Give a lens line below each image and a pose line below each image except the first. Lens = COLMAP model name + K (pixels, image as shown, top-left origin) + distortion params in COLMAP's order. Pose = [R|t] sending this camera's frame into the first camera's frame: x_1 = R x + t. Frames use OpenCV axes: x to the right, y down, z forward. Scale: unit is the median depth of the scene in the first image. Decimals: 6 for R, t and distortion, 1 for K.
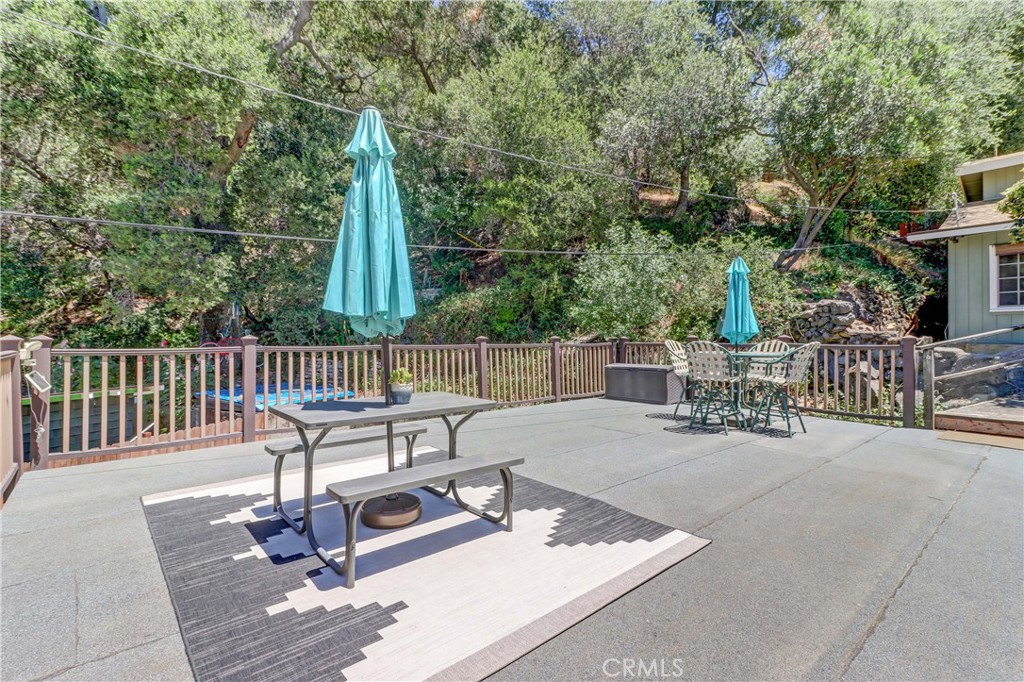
lens RADIAL K [[477.6, 0, 520.9], [0, 477.6, 337.7], [0, 0, 1]] dist [-0.011473, -0.000695]
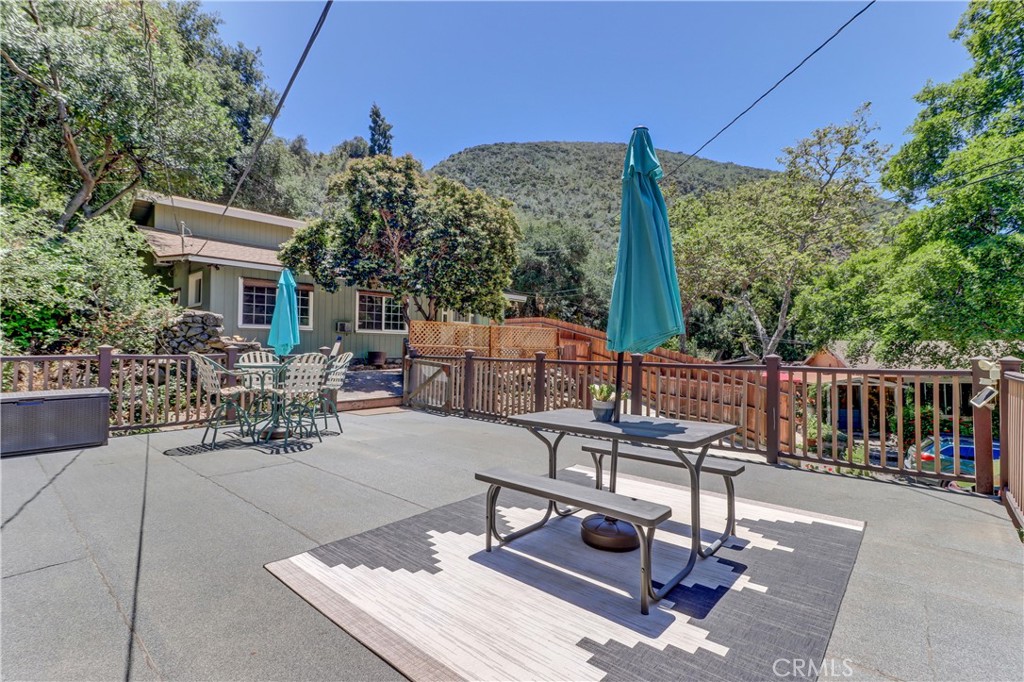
lens RADIAL K [[477.6, 0, 504.3], [0, 477.6, 349.8], [0, 0, 1]] dist [-0.011473, -0.000695]
pose [[-0.115823, -0.001648, 0.993268, -1.346244], [-0.009056, 0.999959, 0.000603, -0.008544], [-0.993229, -0.008925, -0.115833, 1.482847]]
